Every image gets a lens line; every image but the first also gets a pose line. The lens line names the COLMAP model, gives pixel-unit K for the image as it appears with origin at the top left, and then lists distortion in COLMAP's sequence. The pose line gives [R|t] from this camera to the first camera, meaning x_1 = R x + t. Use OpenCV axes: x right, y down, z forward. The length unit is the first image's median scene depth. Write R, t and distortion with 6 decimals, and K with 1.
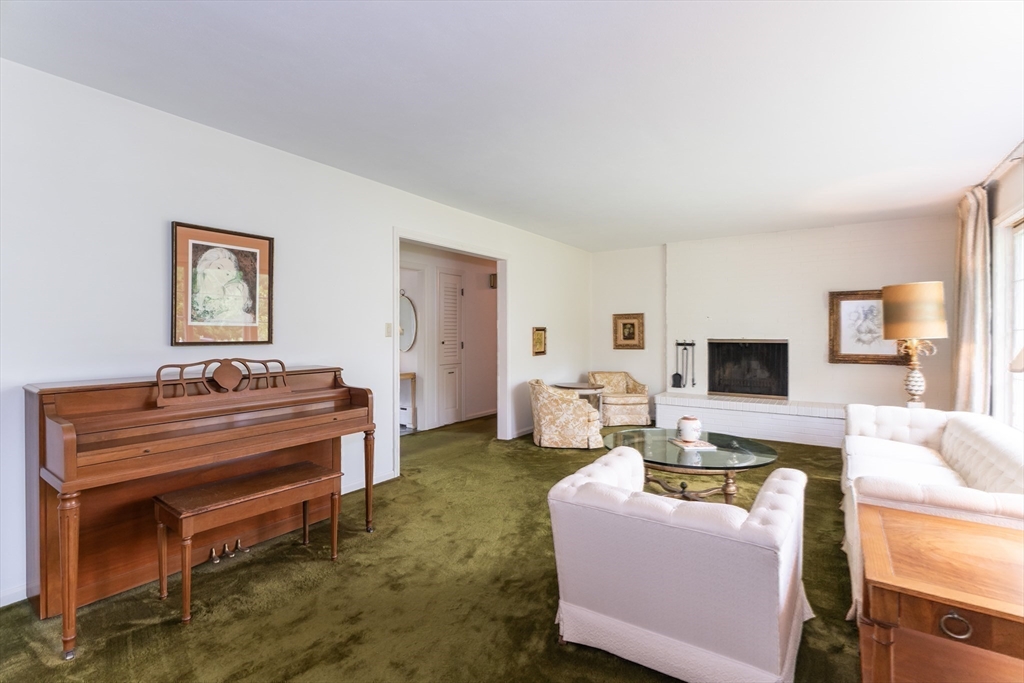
lens RADIAL K [[486.5, 0, 506.3], [0, 486.5, 335.6], [0, 0, 1]] dist [-0.000361, 0.000892]
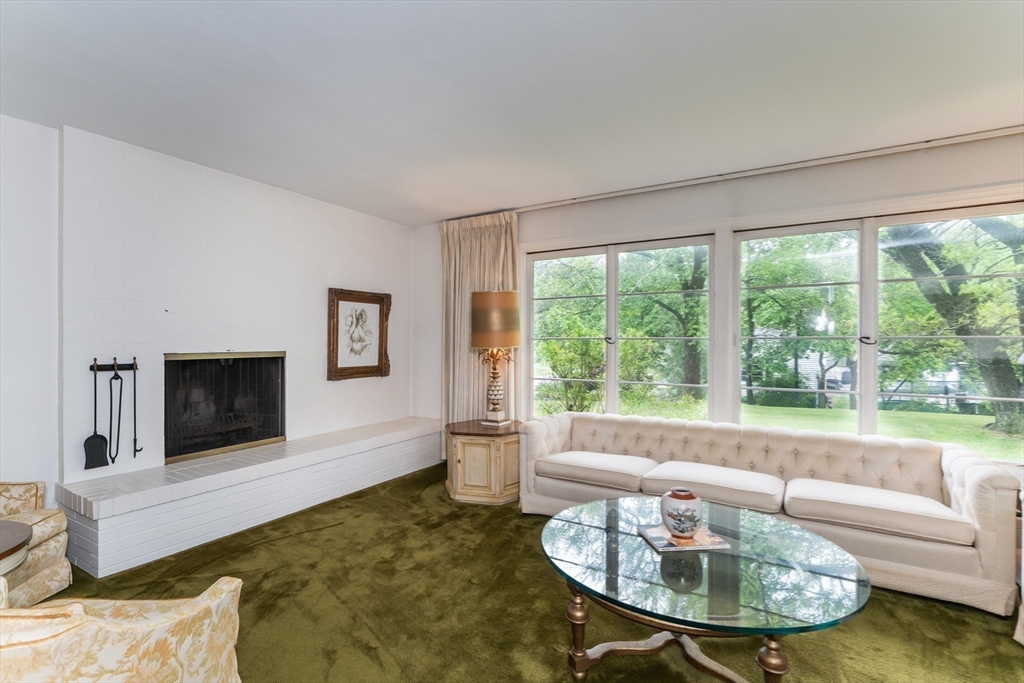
lens RADIAL K [[486.5, 0, 508.0], [0, 486.5, 338.0], [0, 0, 1]] dist [-0.000361, 0.000892]
pose [[-0.023873, 0.005587, 0.999699, -0.100476], [0.006781, 0.999962, -0.005426, -0.004516], [-0.999692, 0.006649, -0.023910, 0.682871]]
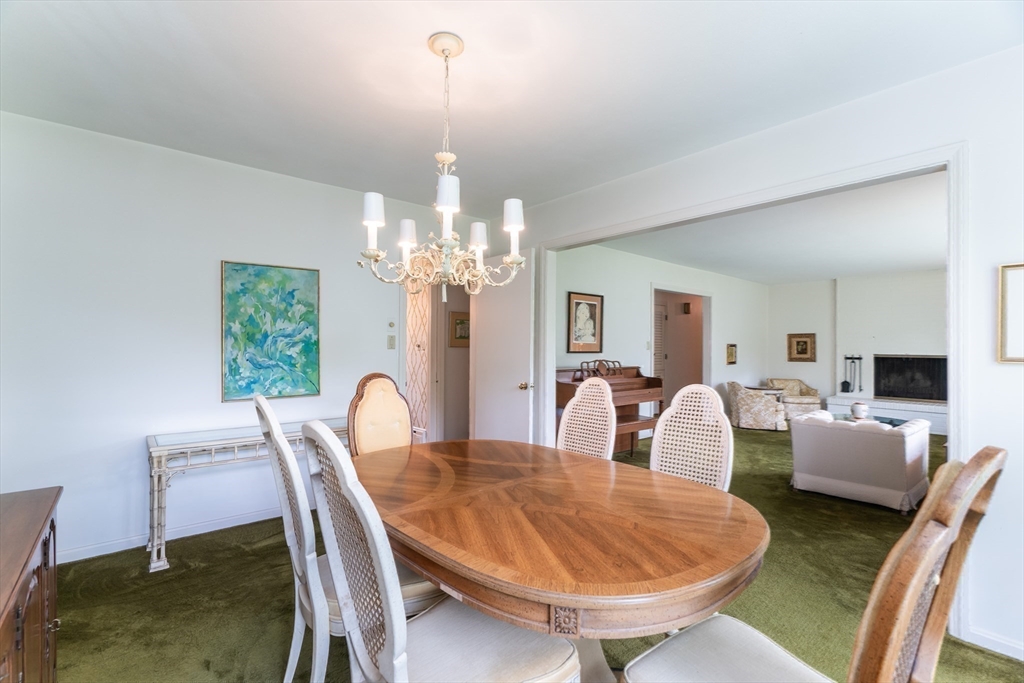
lens RADIAL K [[486.5, 0, 511.8], [0, 486.5, 344.4], [0, 0, 1]] dist [-0.000361, 0.000892]
pose [[0.969353, 0.008241, -0.245533, -0.193722], [-0.010667, 0.999907, -0.008550, 0.002168], [0.245440, 0.010907, 0.969351, -0.472910]]
